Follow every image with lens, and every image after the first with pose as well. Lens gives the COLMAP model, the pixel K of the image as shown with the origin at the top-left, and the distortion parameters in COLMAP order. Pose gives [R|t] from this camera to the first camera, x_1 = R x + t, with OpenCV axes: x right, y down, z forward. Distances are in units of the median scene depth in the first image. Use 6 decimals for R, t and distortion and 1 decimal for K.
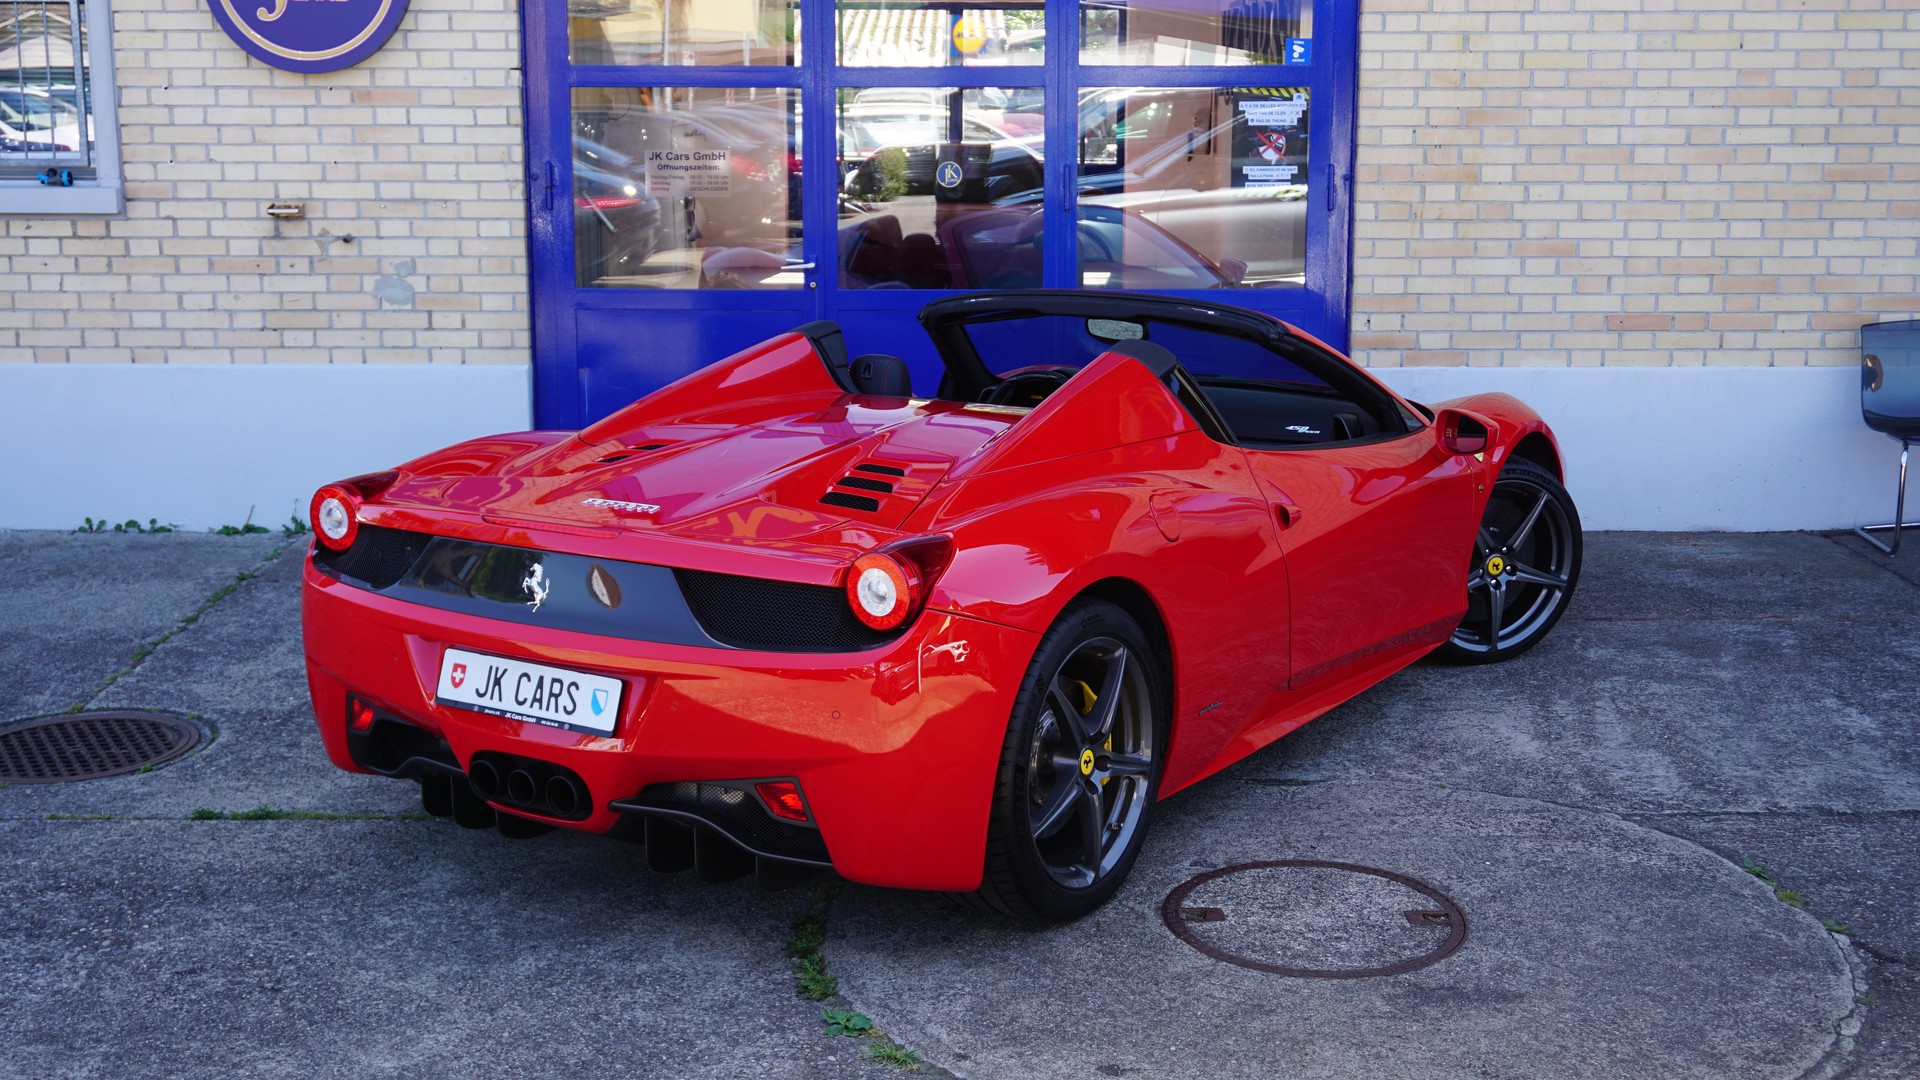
lens RADIAL K [[2300.9, 0, 963.5], [0, 2300.9, 534.3], [0, 0, 1]] dist [0.005903, -0.016764]
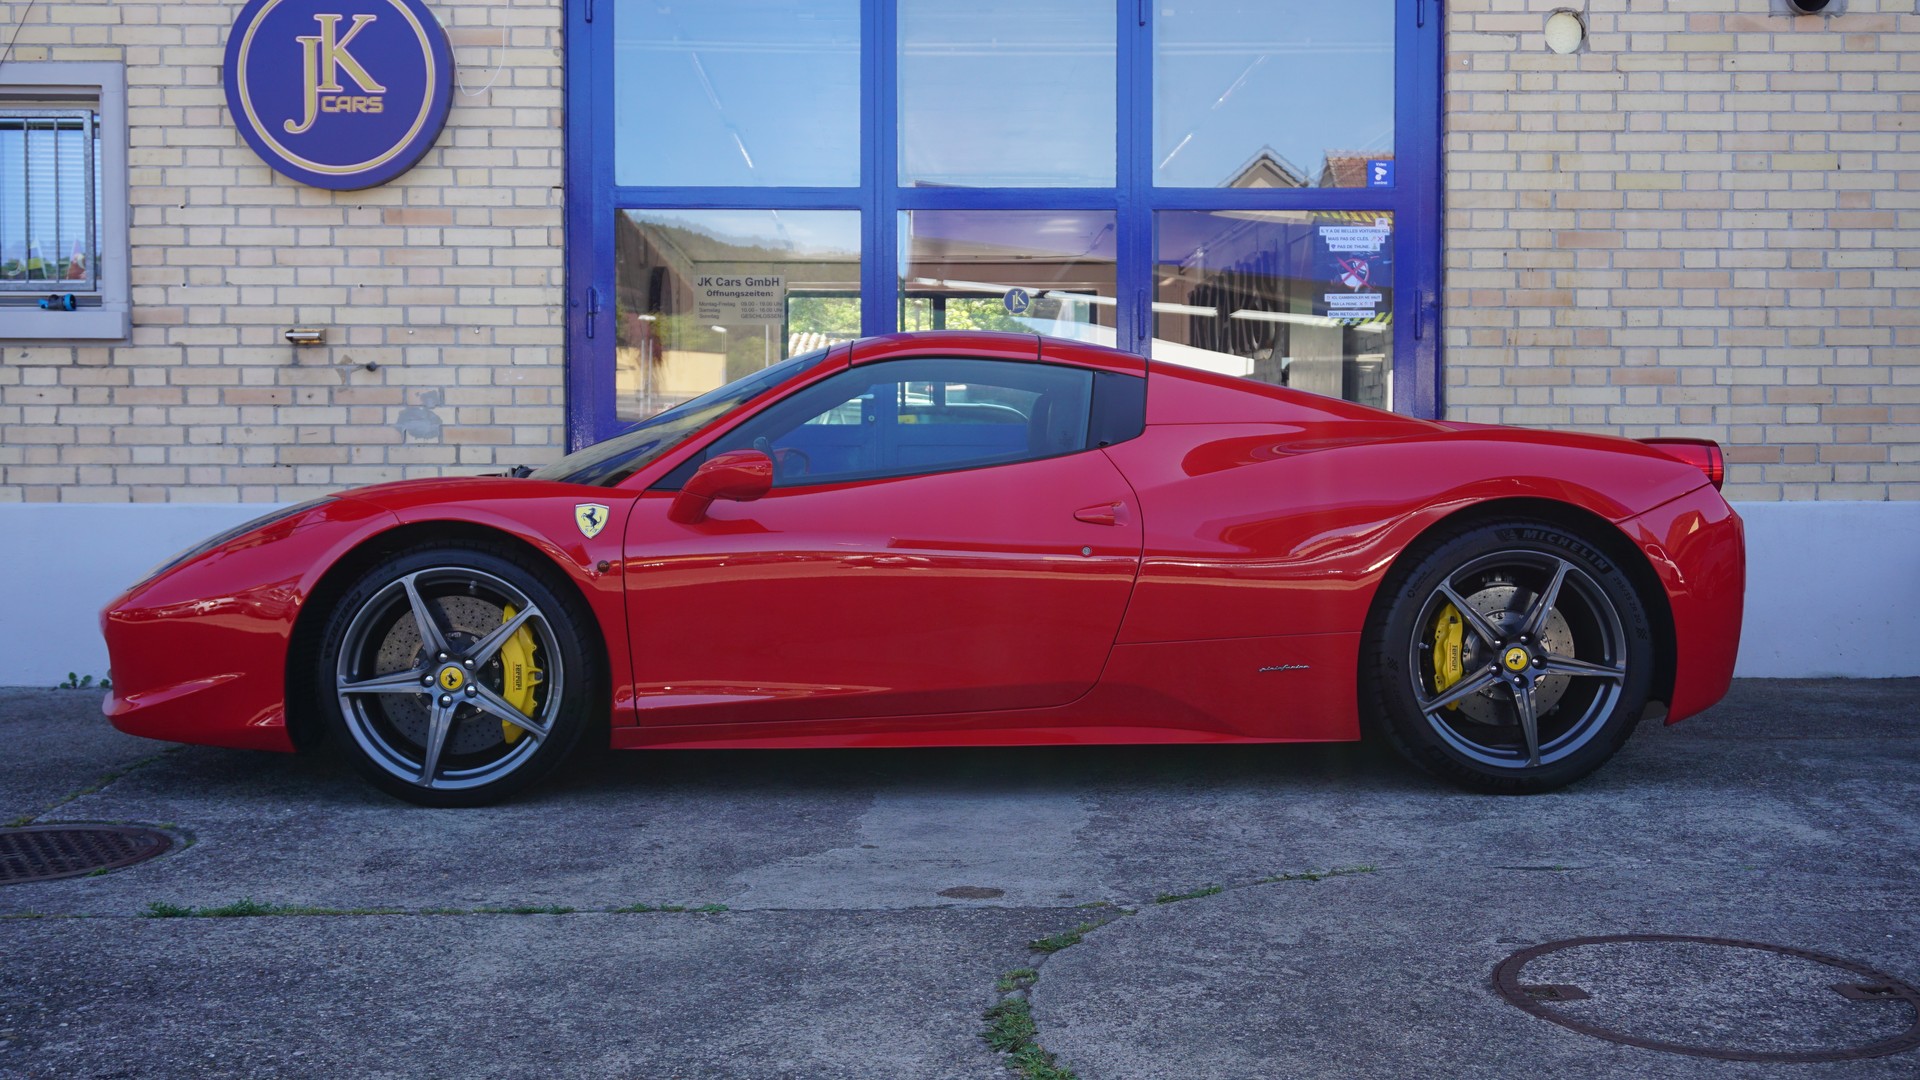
lens RADIAL K [[2002.8, 0, 954.9], [0, 2002.8, 537.2], [0, 0, 1]] dist [-0.008356, 0.017994]
pose [[0.999514, -0.003721, 0.030937, -0.057783], [0.008530, 0.987593, -0.156802, 0.068522], [-0.029970, 0.156989, 0.987145, 0.207343]]
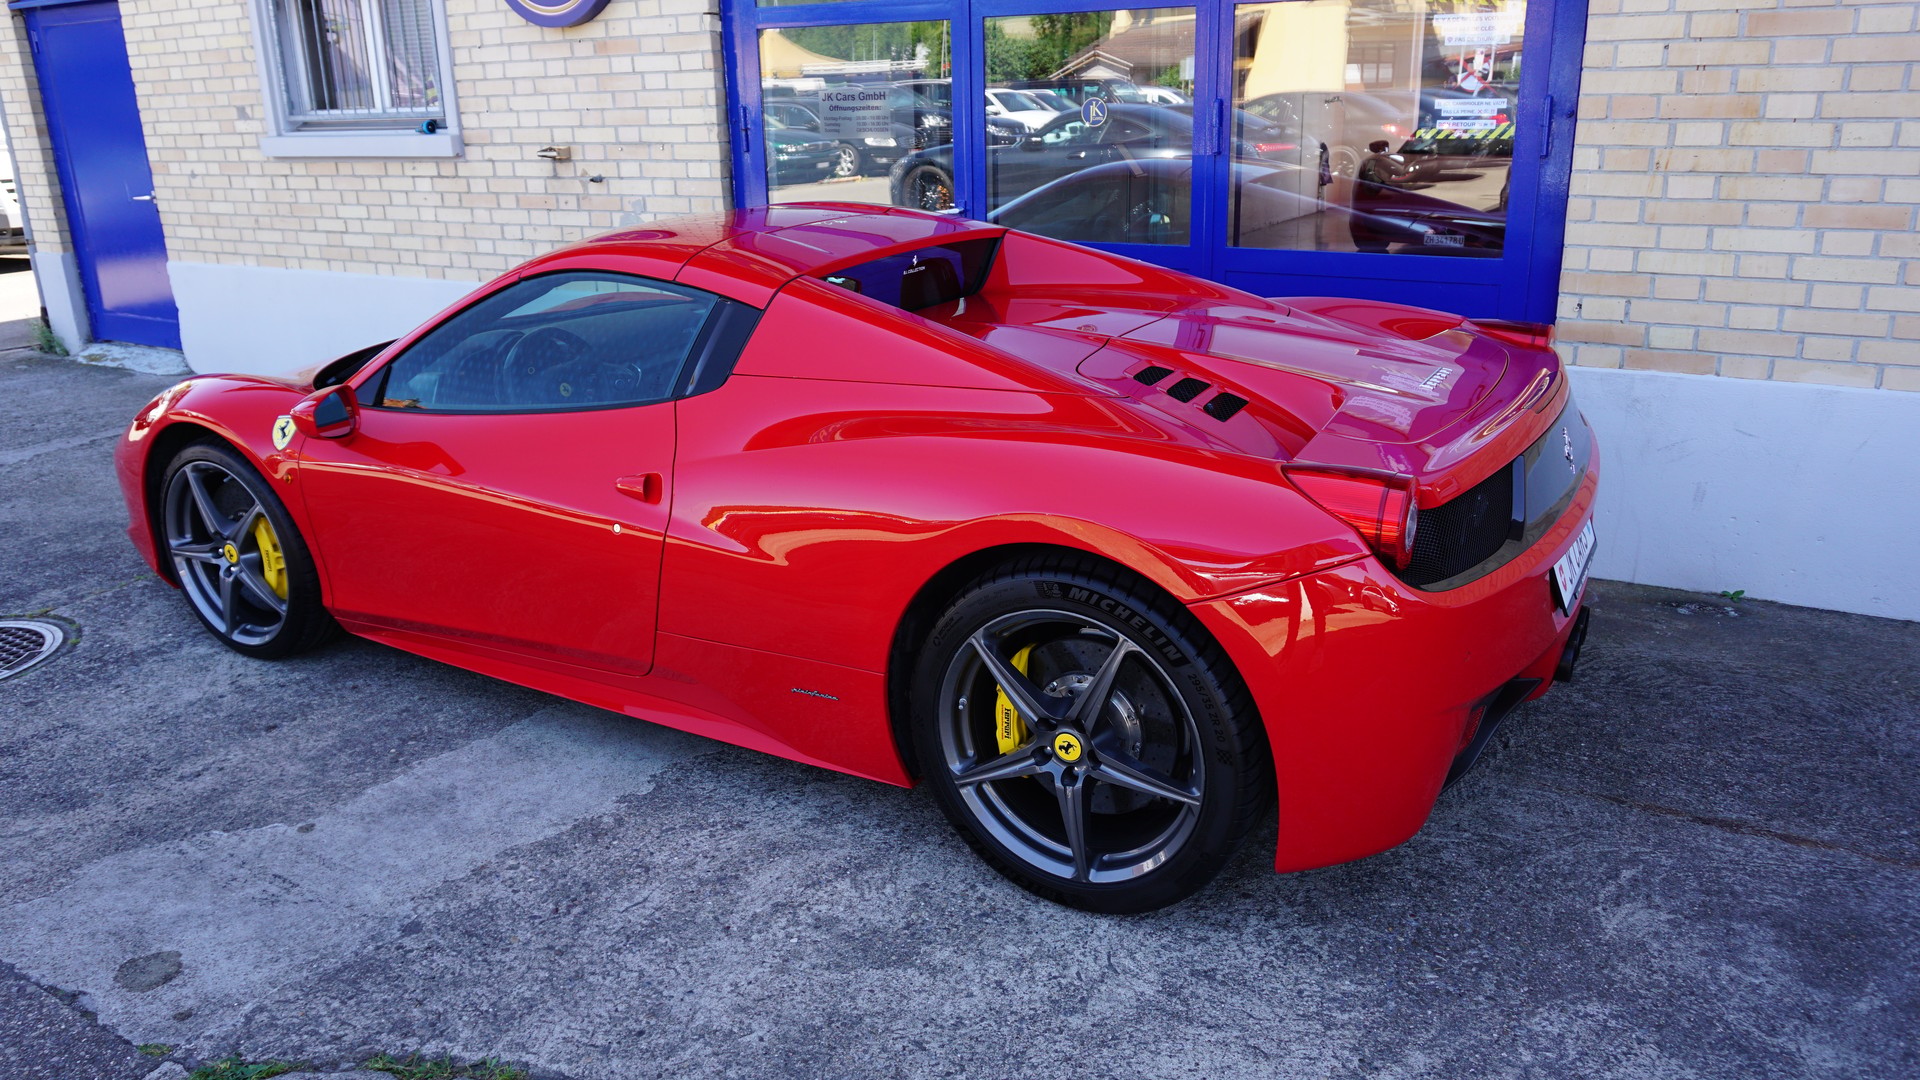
lens RADIAL K [[1374.9, 0, 951.7], [0, 1374.9, 539.6], [0, 0, 1]] dist [-0.057230, 0.035631]
pose [[0.854339, 0.142979, -0.499661, 0.237946], [-0.072485, 0.984797, 0.157865, -0.073265], [0.514636, -0.098652, 0.851714, 0.507430]]
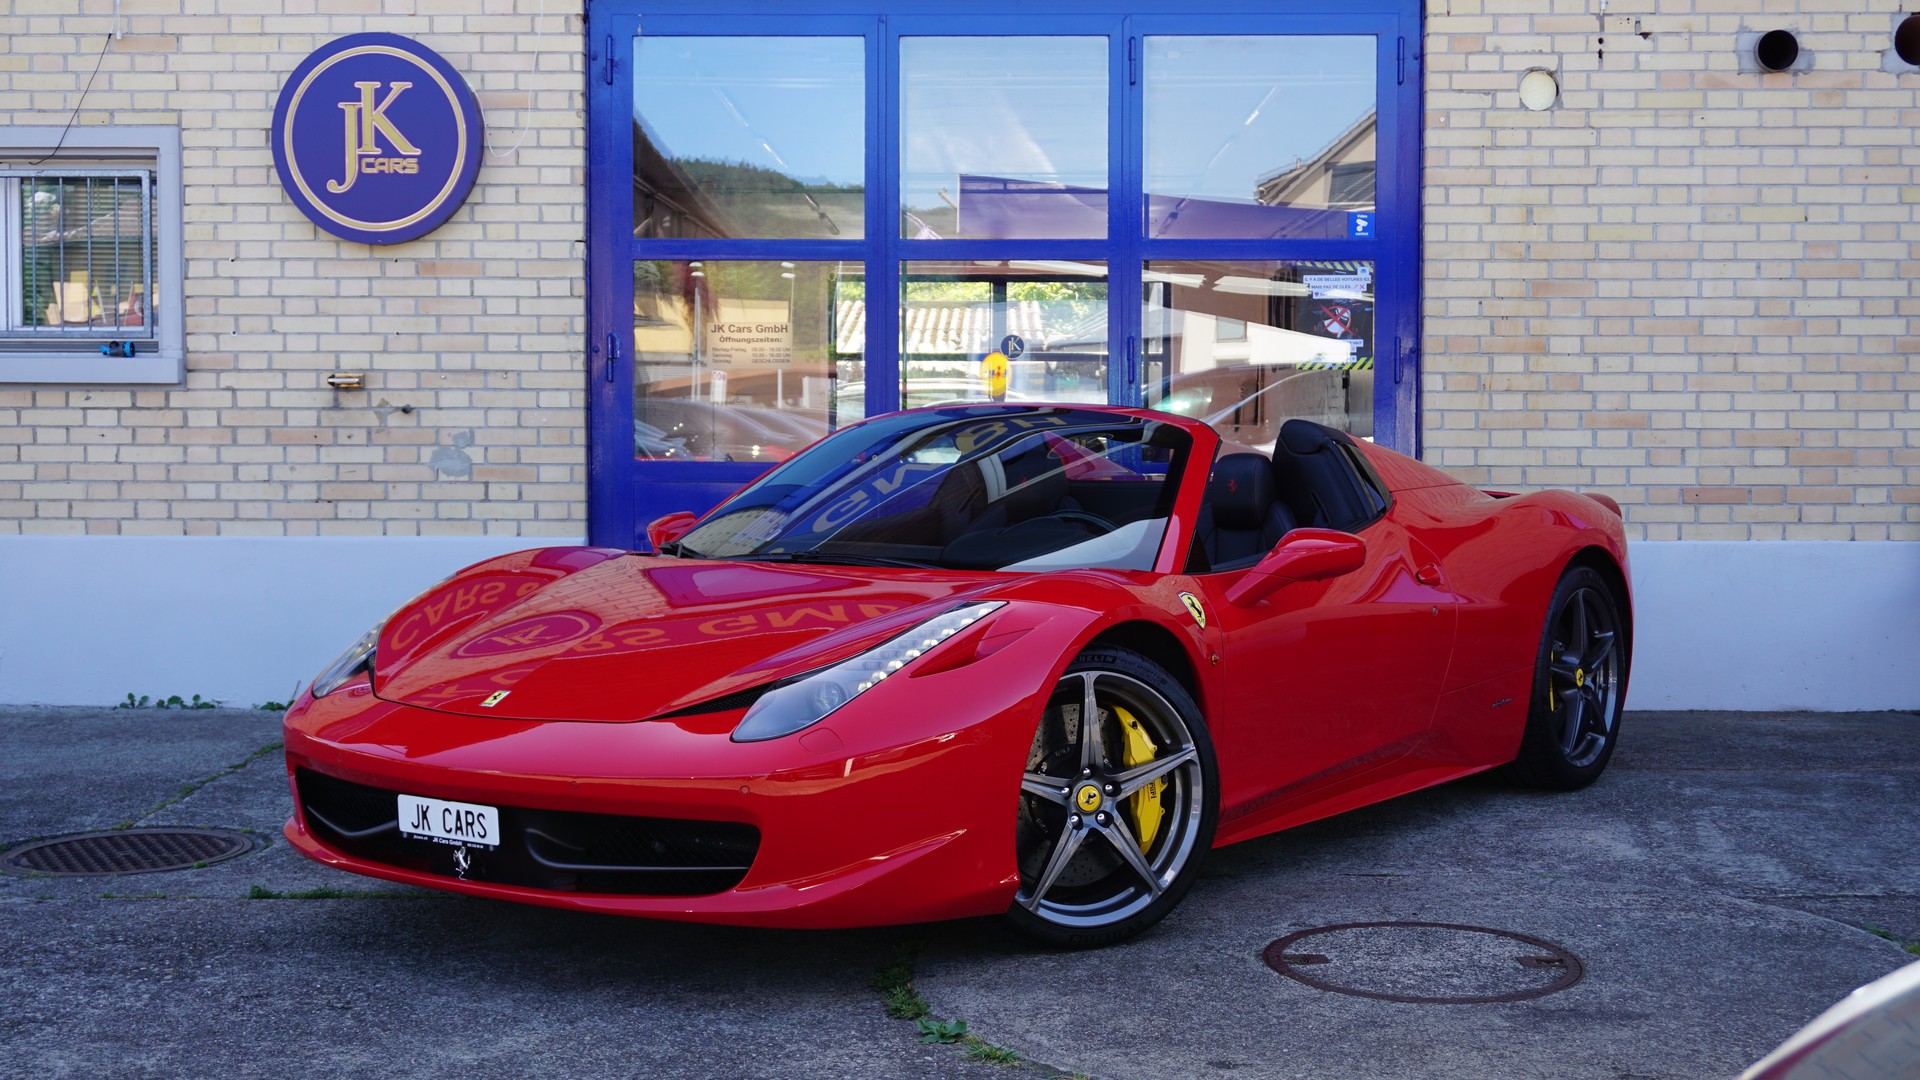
lens RADIAL K [[2382.7, 0, 961.7], [0, 2382.7, 536.4], [0, 0, 1]] dist [-0.003407, -0.010171]
pose [[0.999924, 0.001122, -0.012283, -0.015458], [-0.002944, 0.988786, -0.149307, 0.078941], [0.011978, 0.149332, 0.988715, -0.005239]]
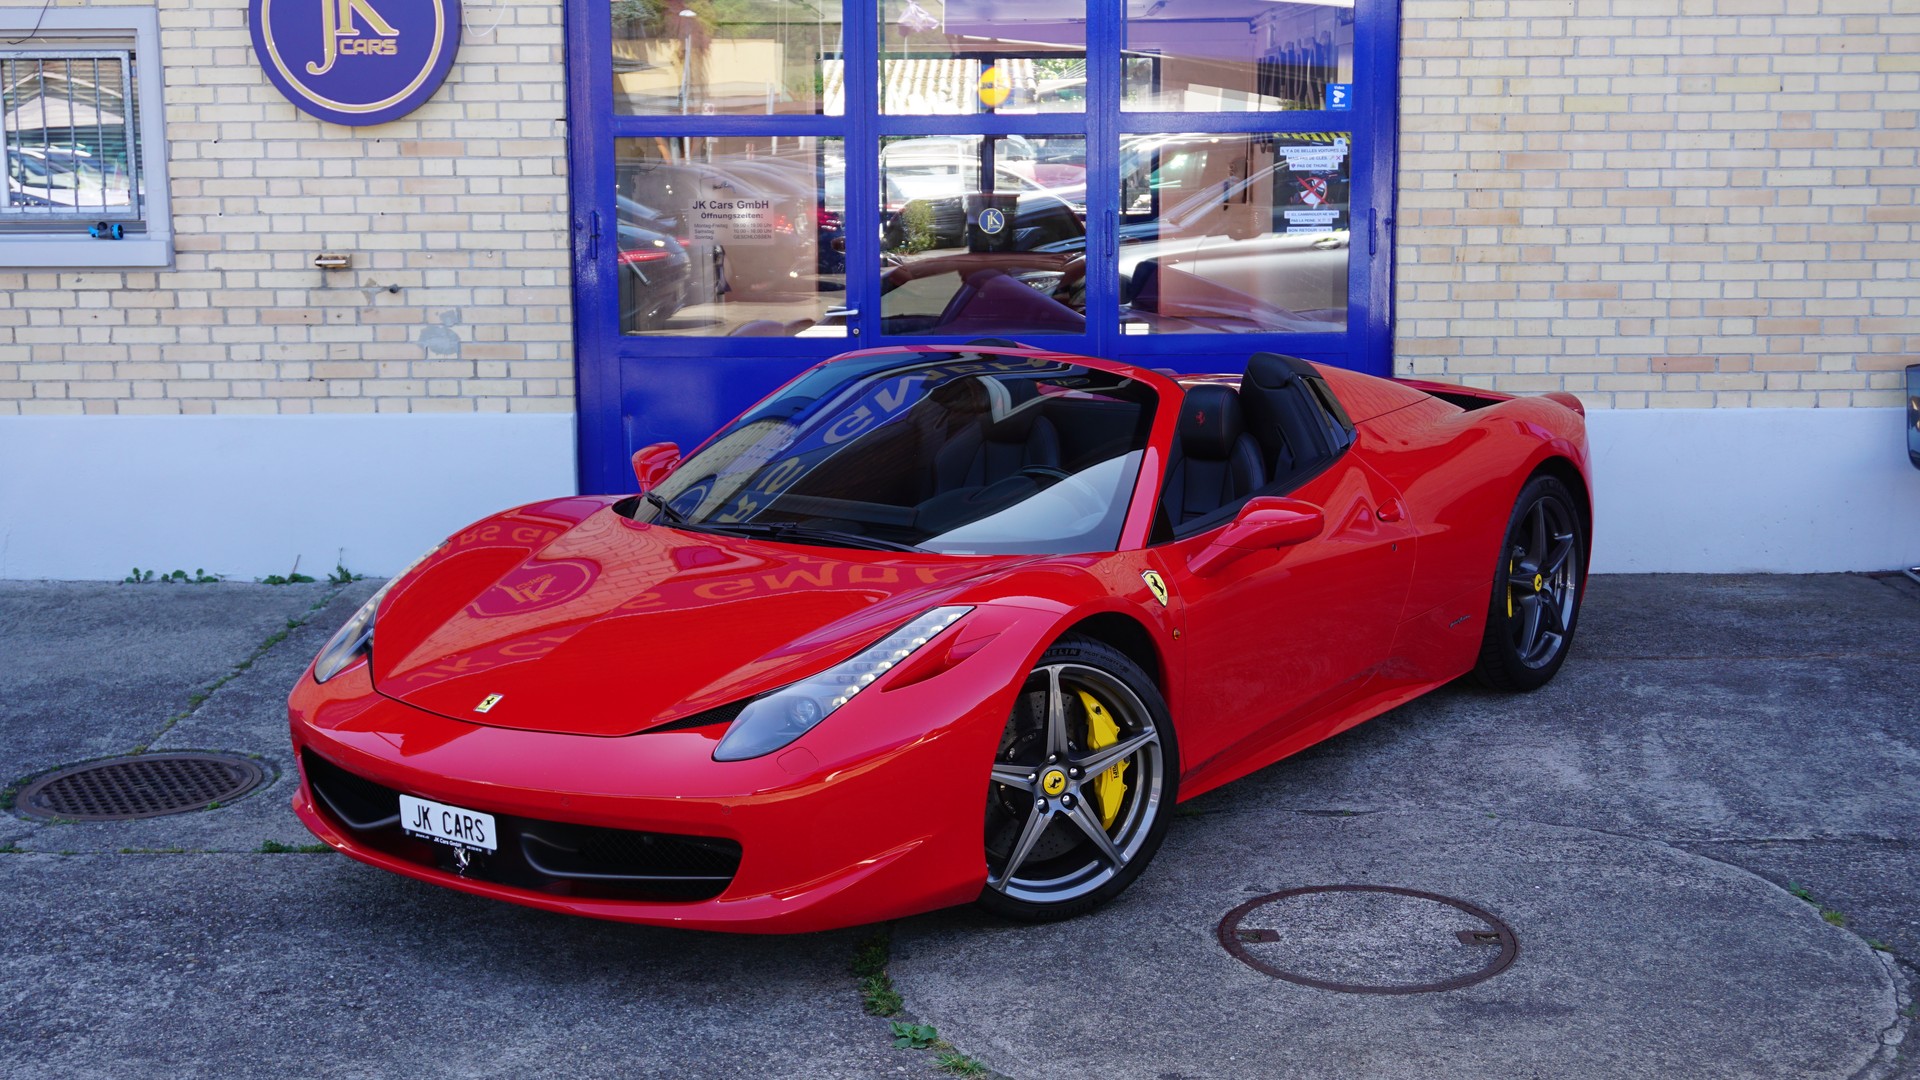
lens RADIAL K [[2382.7, 0, 961.7], [0, 2382.7, 536.4], [0, 0, 1]] dist [-0.003407, -0.010171]
pose [[0.999920, -0.005379, -0.011477, -0.008104], [0.005069, 0.999626, -0.026881, 0.008937], [0.011617, 0.026820, 0.999573, -0.035253]]
